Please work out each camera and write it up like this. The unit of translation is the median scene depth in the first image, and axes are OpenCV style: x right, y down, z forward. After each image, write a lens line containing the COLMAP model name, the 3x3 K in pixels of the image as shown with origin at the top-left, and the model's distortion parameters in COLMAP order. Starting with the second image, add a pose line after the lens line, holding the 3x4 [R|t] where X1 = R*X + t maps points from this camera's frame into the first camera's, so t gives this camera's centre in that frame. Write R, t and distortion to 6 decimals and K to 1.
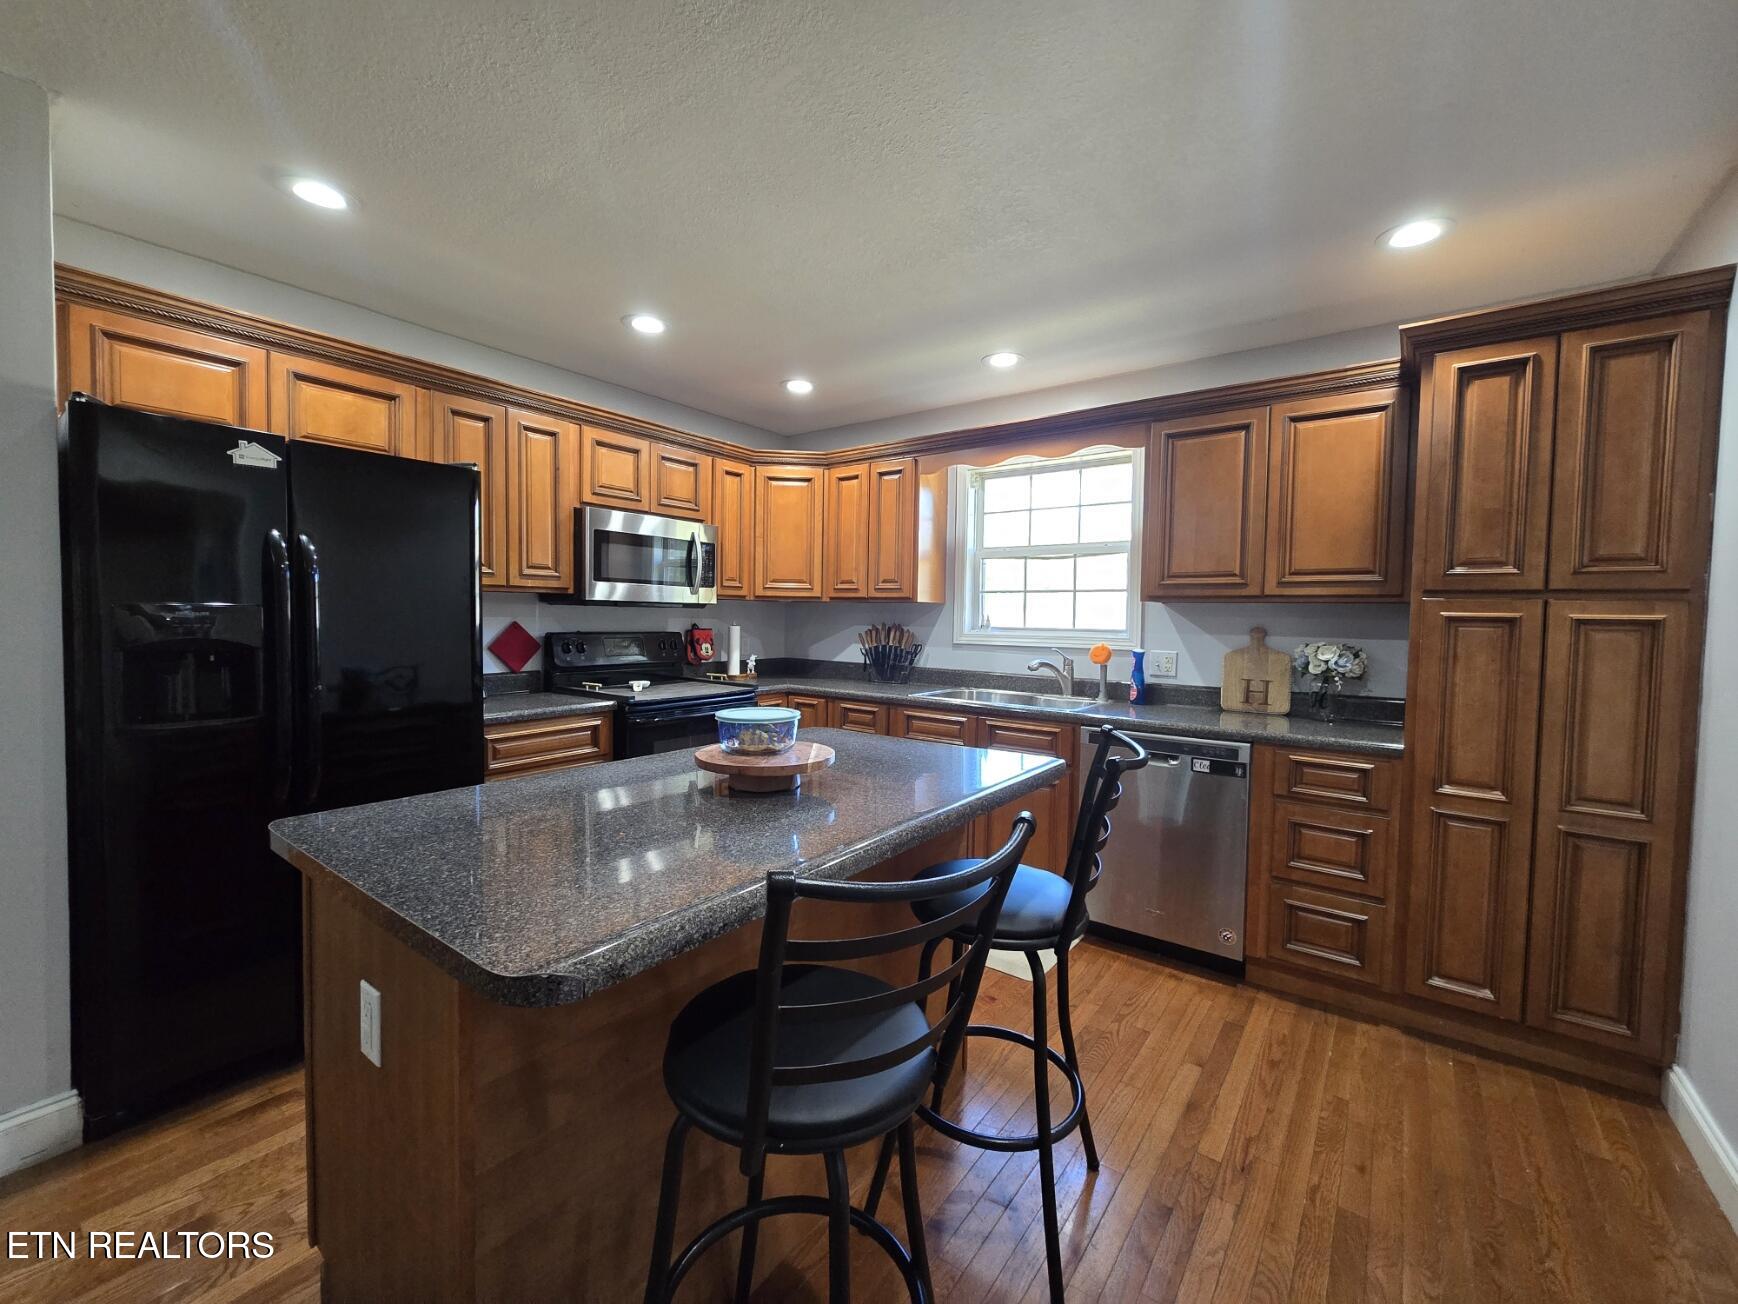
lens RADIAL K [[706.2, 0, 862.8], [0, 706.2, 647.2], [0, 0, 1]] dist [-0.007689, 0.000028]
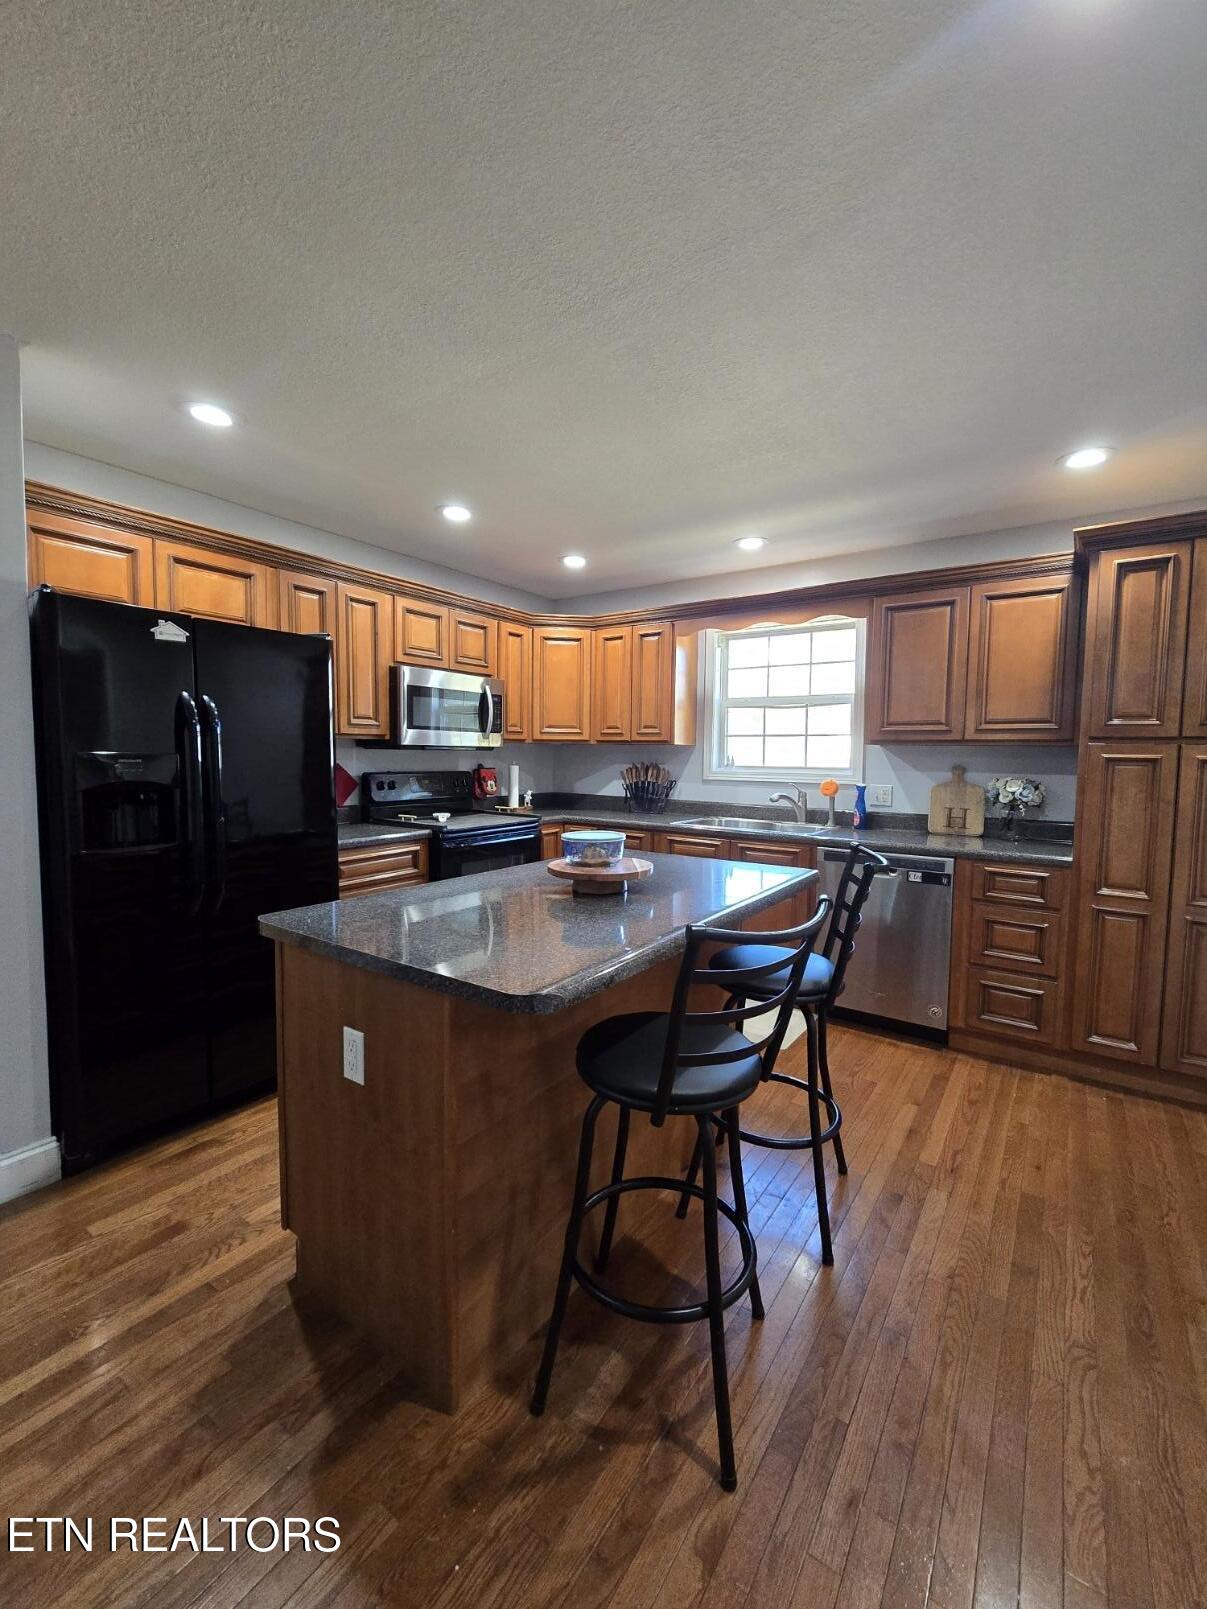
lens RADIAL K [[655.9, 0, 610.1], [0, 655.9, 799.1], [0, 0, 1]] dist [-0.000859, -0.005404]
pose [[0.999266, -0.007023, 0.037650, -0.105952], [0.006031, 0.999633, 0.026411, -0.003863], [-0.037821, -0.026164, 0.998942, -0.142733]]
